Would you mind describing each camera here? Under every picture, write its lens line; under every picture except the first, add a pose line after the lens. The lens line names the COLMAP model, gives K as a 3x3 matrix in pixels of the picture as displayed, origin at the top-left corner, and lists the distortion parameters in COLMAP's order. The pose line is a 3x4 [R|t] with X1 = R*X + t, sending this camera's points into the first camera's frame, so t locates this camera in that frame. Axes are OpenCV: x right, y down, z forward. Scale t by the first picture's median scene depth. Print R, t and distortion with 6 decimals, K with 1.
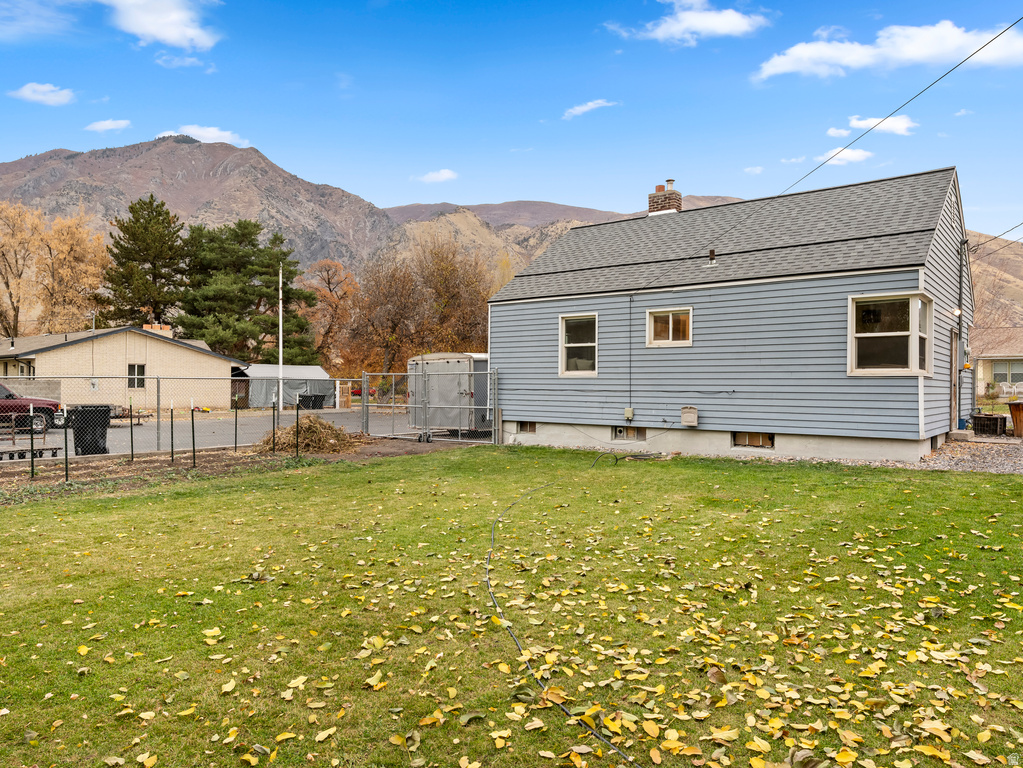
lens RADIAL K [[721.4, 0, 506.0], [0, 721.4, 385.1], [0, 0, 1]] dist [-0.001646, 0.000519]
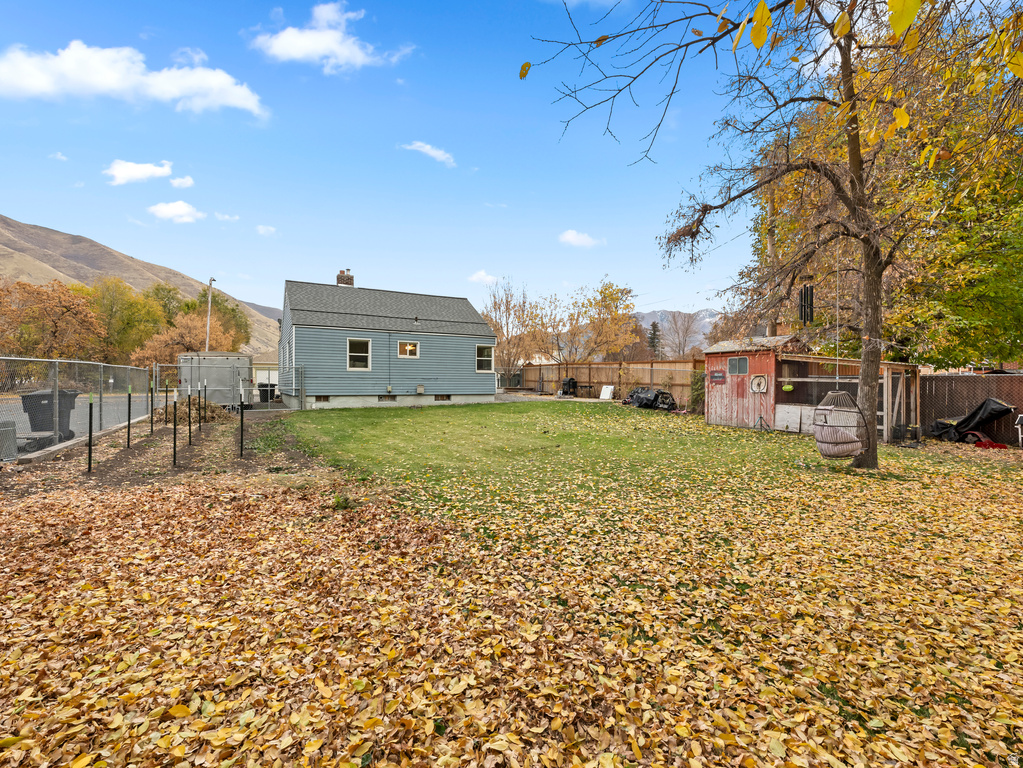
lens RADIAL K [[471.0, 0, 510.7], [0, 471.0, 382.5], [0, 0, 1]] dist [0.002164, 0.000058]
pose [[0.414108, 0.002341, 0.910225, -0.910507], [0.004402, 0.999980, -0.004575, 0.028057], [-0.910217, 0.005901, 0.414089, 0.101644]]
